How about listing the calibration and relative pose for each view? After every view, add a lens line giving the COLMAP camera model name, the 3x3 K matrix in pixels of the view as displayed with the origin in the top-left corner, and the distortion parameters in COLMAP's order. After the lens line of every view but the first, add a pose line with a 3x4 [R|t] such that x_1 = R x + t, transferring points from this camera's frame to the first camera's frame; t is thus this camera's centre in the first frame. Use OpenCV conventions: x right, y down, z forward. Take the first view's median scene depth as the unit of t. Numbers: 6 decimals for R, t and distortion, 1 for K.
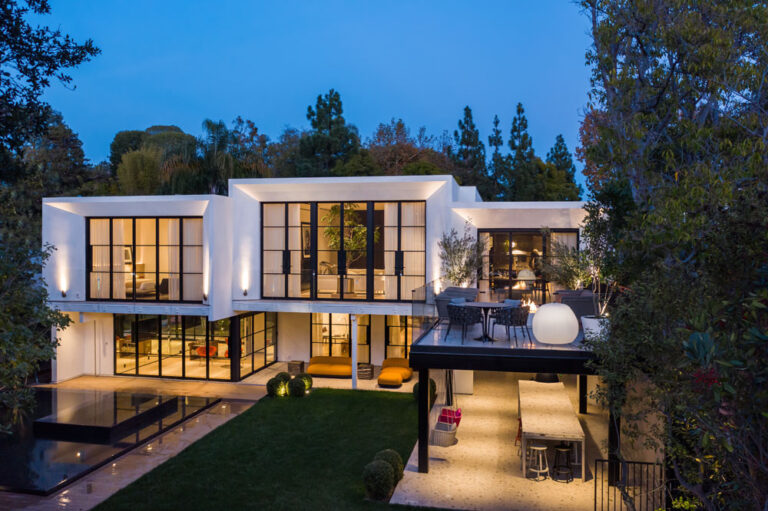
lens RADIAL K [[622.5, 0, 384.0], [0, 622.5, 255.5], [0, 0, 1]] dist [-0.011100, -0.002071]
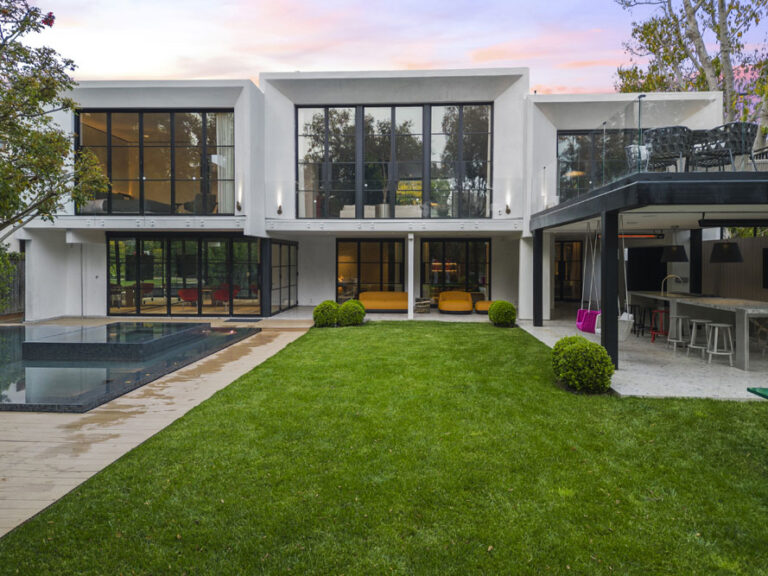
lens RADIAL K [[562.2, 0, 385.2], [0, 562.2, 268.5], [0, 0, 1]] dist [0.048379, -0.001194]
pose [[0.991574, -0.000213, 0.129541, -0.068326], [0.001037, 0.999980, -0.006291, 0.054860], [-0.129537, 0.006372, 0.991554, 0.084730]]
